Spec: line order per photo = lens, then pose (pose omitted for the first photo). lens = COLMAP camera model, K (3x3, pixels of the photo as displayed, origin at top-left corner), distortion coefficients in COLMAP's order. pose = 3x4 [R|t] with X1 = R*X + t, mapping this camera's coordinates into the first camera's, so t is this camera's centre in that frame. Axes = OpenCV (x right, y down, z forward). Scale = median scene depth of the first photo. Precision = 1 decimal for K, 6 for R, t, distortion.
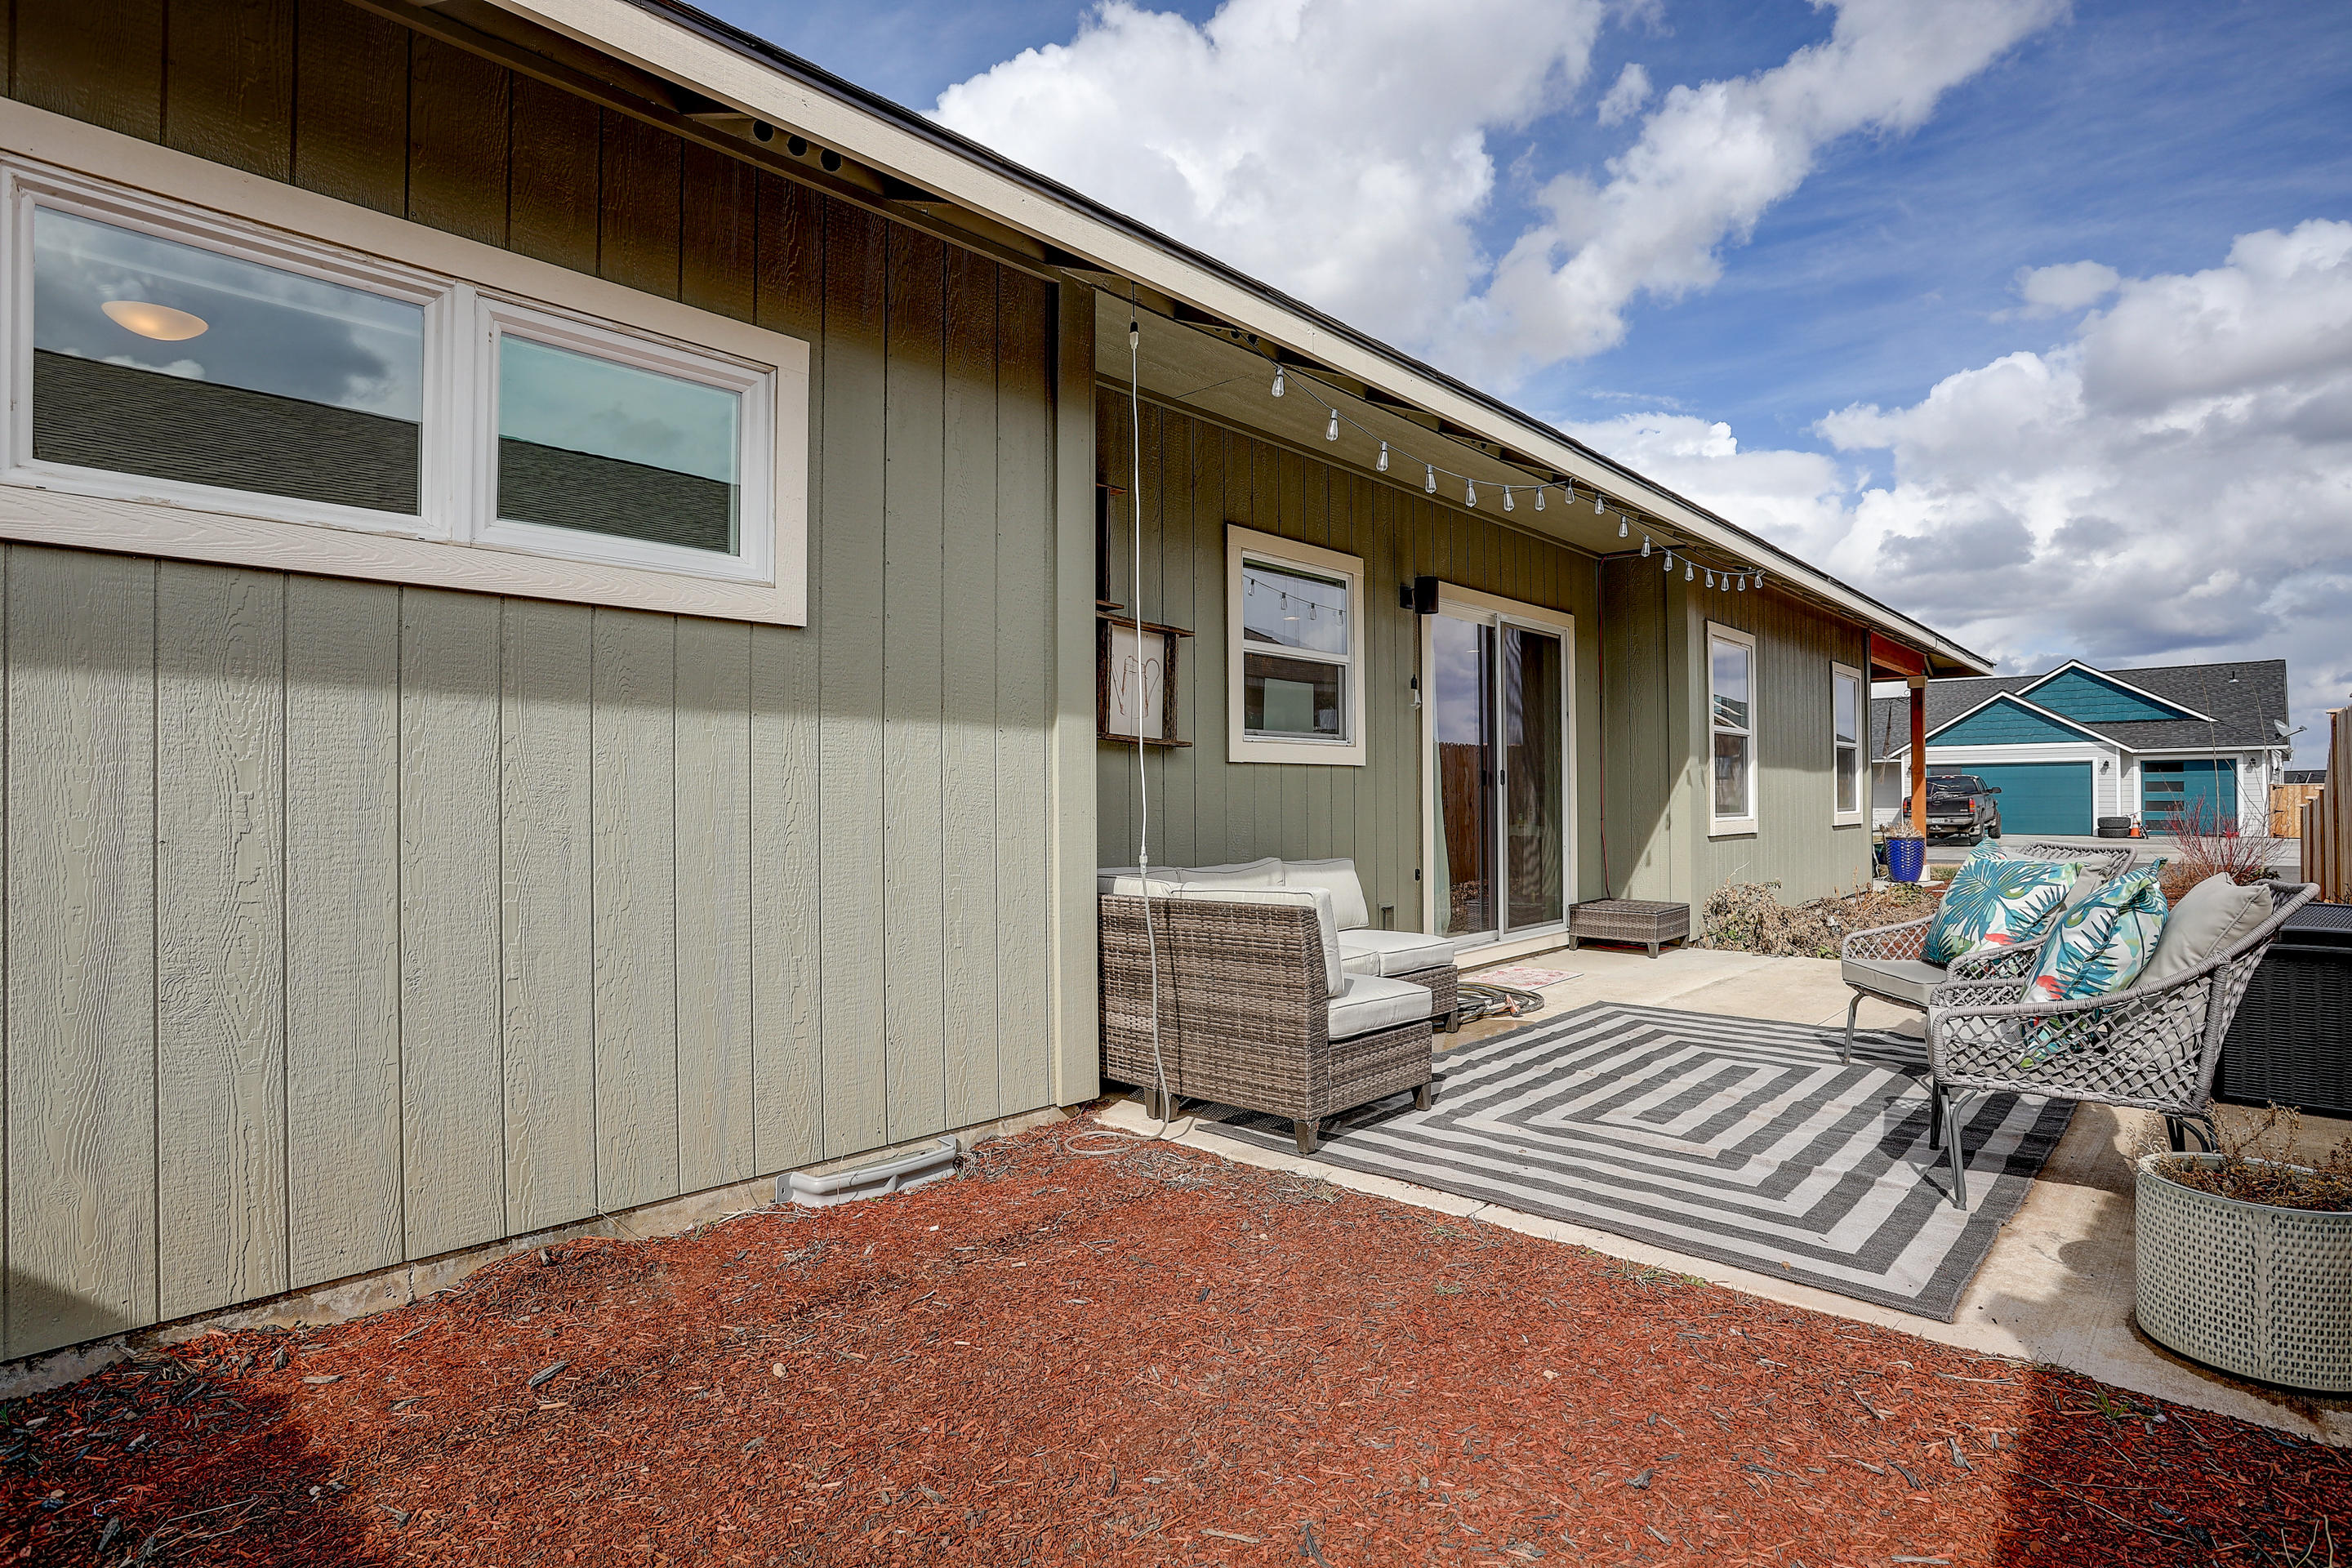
lens RADIAL K [[1192.5, 0, 1165.6], [0, 1192.5, 784.4], [0, 0, 1]] dist [-0.067029, 0.025595]
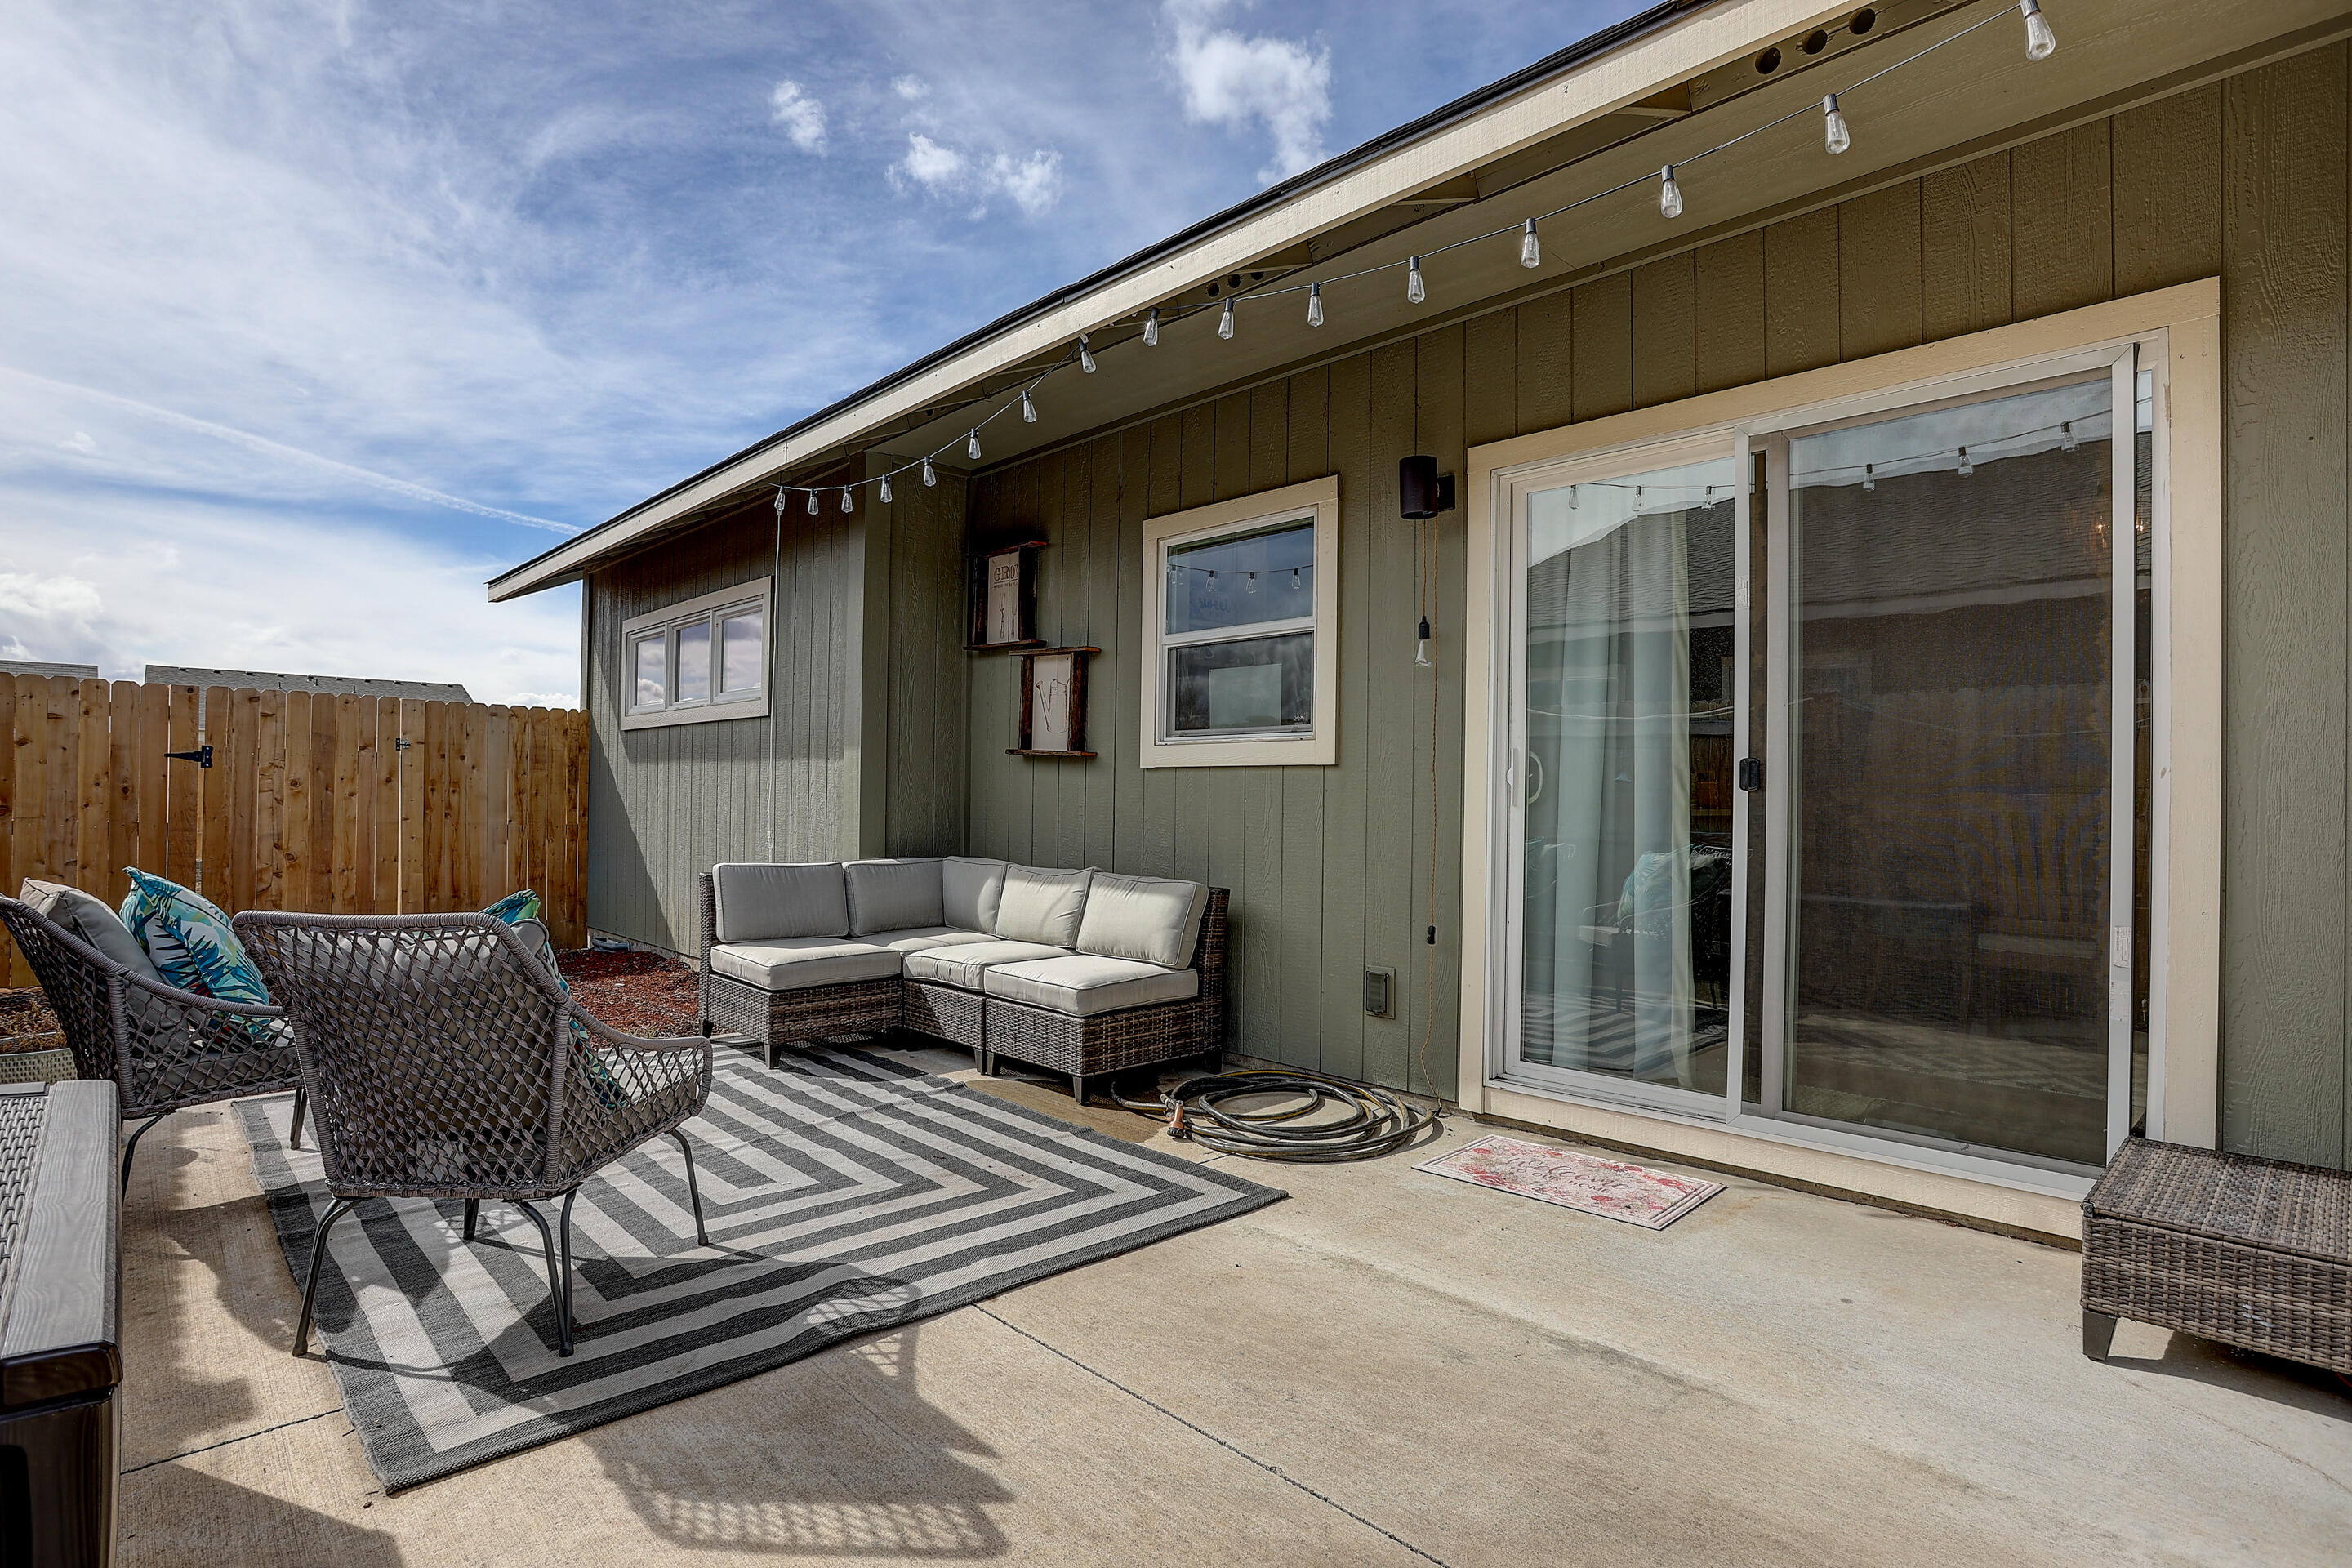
lens RADIAL K [[1192.5, 0, 1197.6], [0, 1192.5, 794.4], [0, 0, 1]] dist [-0.067029, 0.025595]
pose [[-0.036343, -0.002285, -0.999337, 0.695863], [0.002133, 0.999995, -0.002364, 0.002529], [0.999337, -0.002218, -0.036338, 0.746521]]
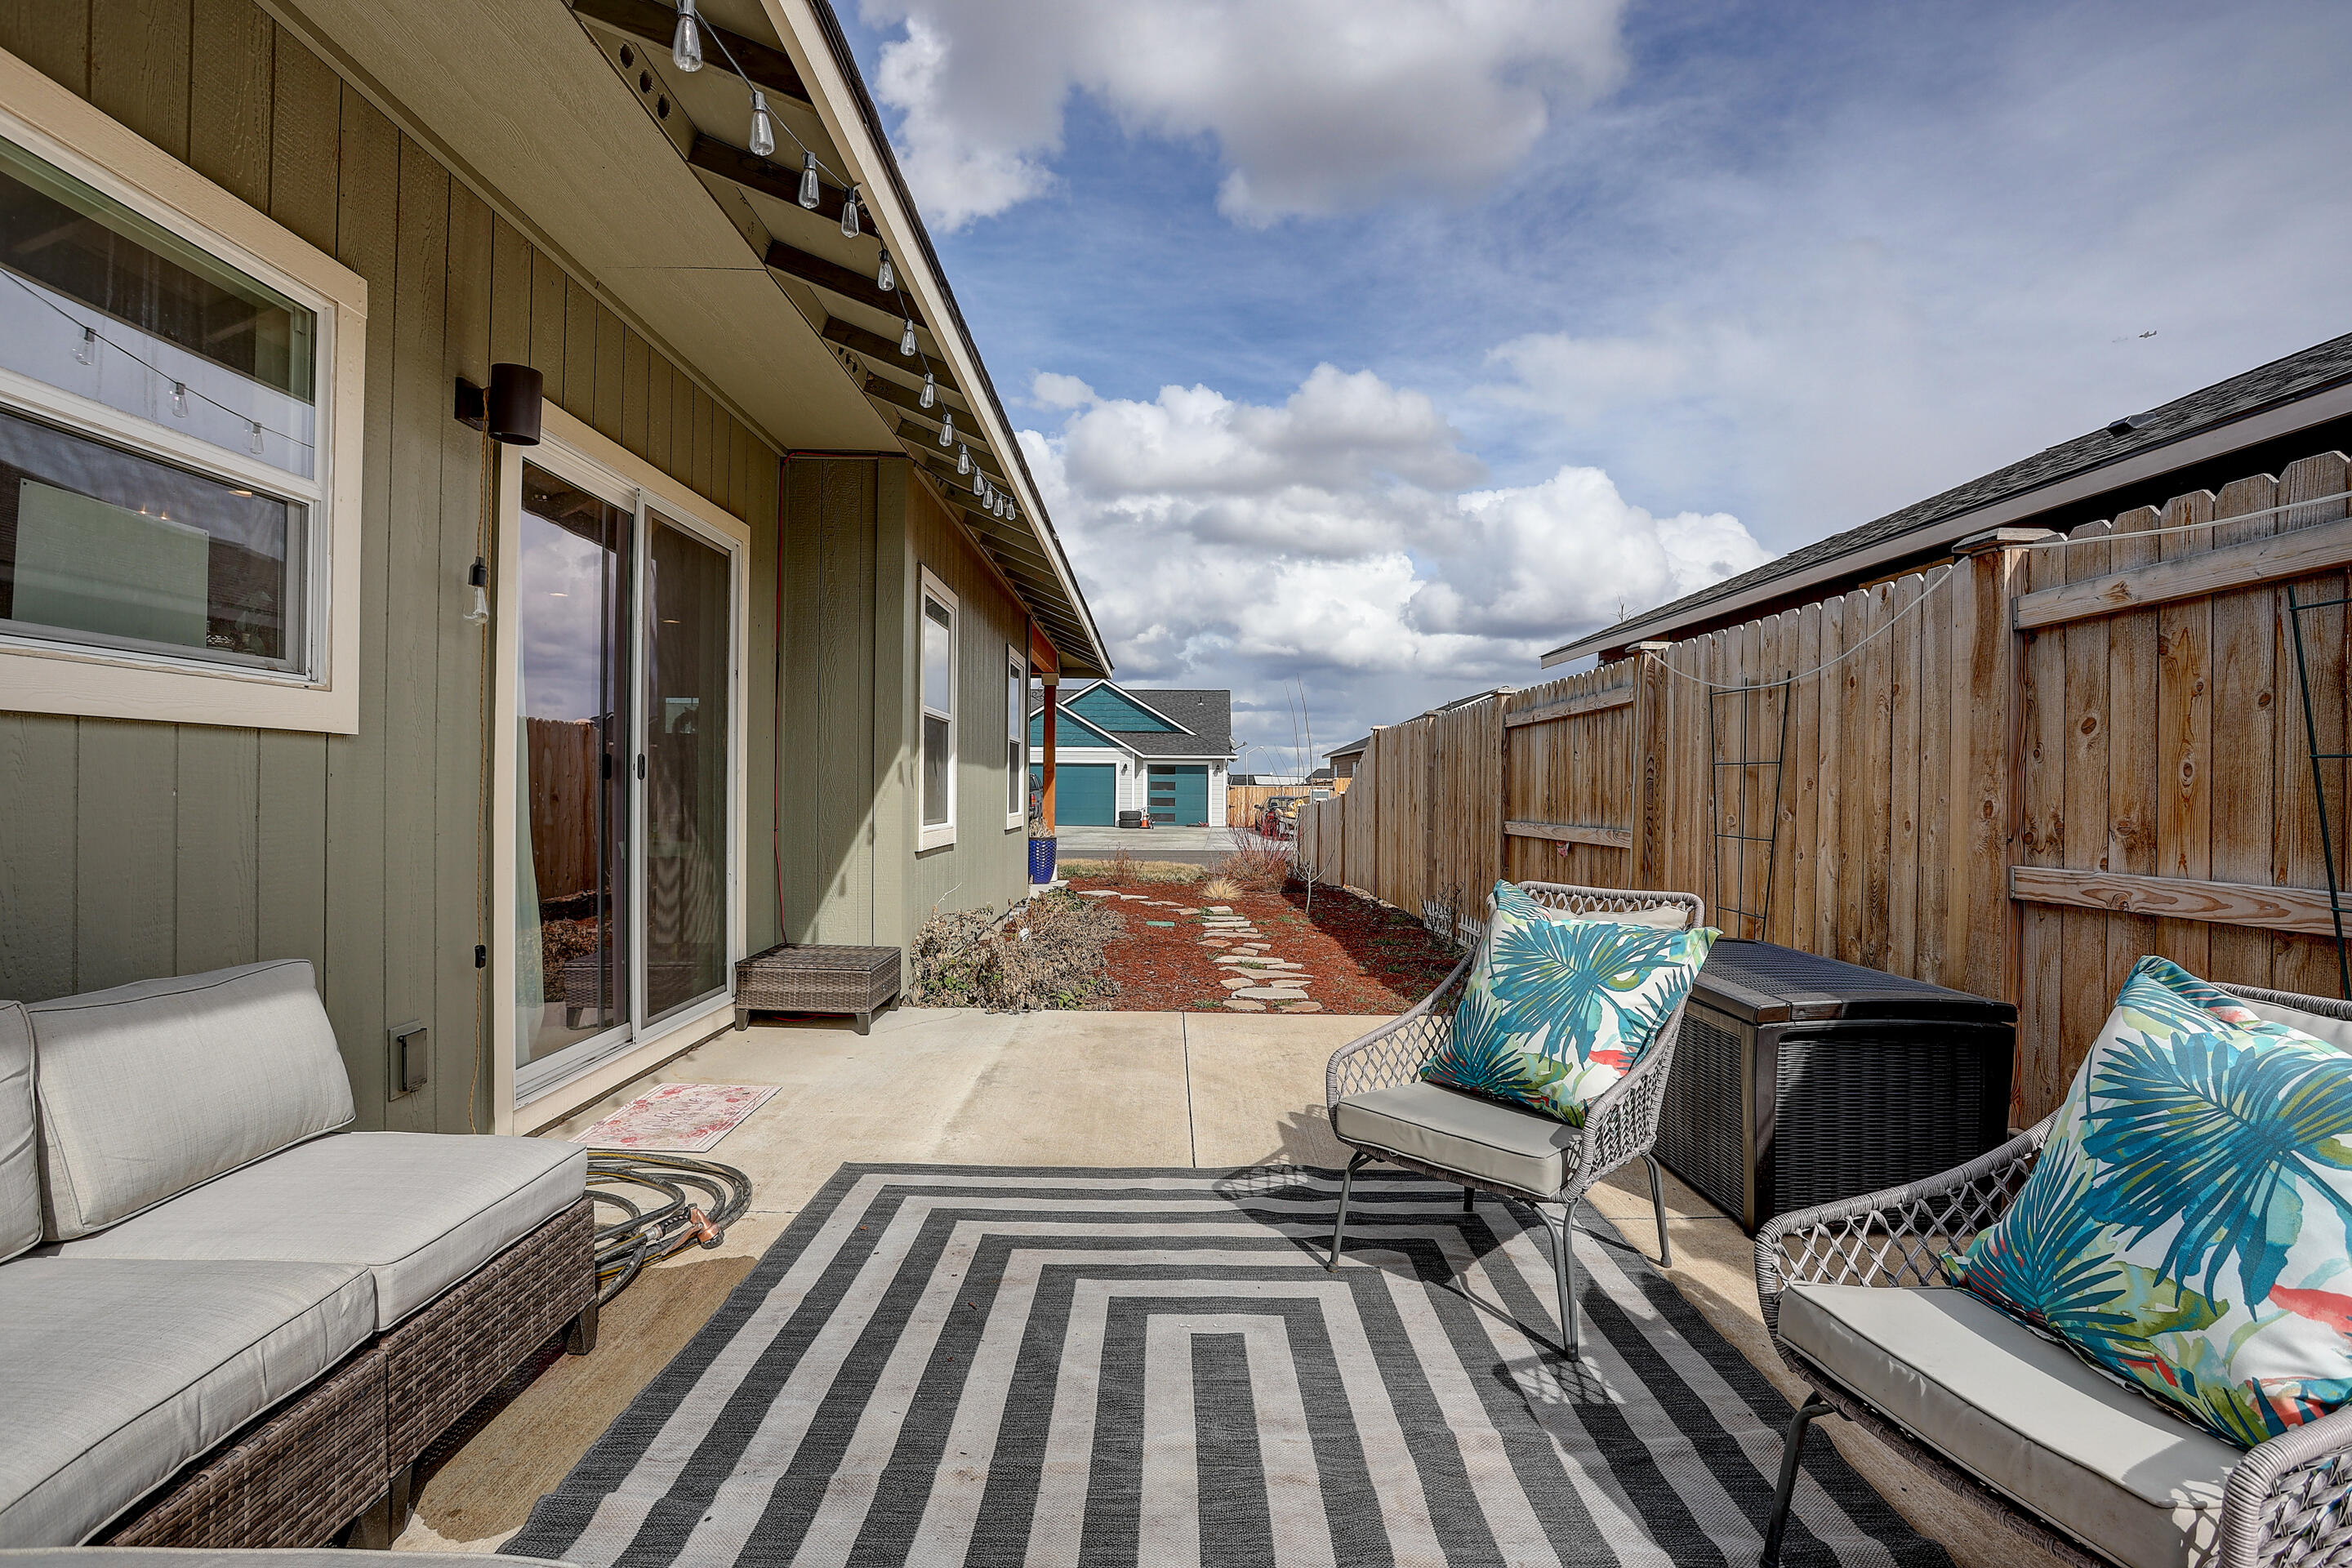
lens RADIAL K [[1146.9, 0, 1188.0], [0, 1146.9, 795.0], [0, 0, 1]] dist [-0.074472, 0.028883]
pose [[0.708294, 0.008165, 0.705870, 0.073918], [-0.020946, 0.999736, 0.009454, -0.002730], [-0.705607, -0.021481, 0.708278, 0.376995]]
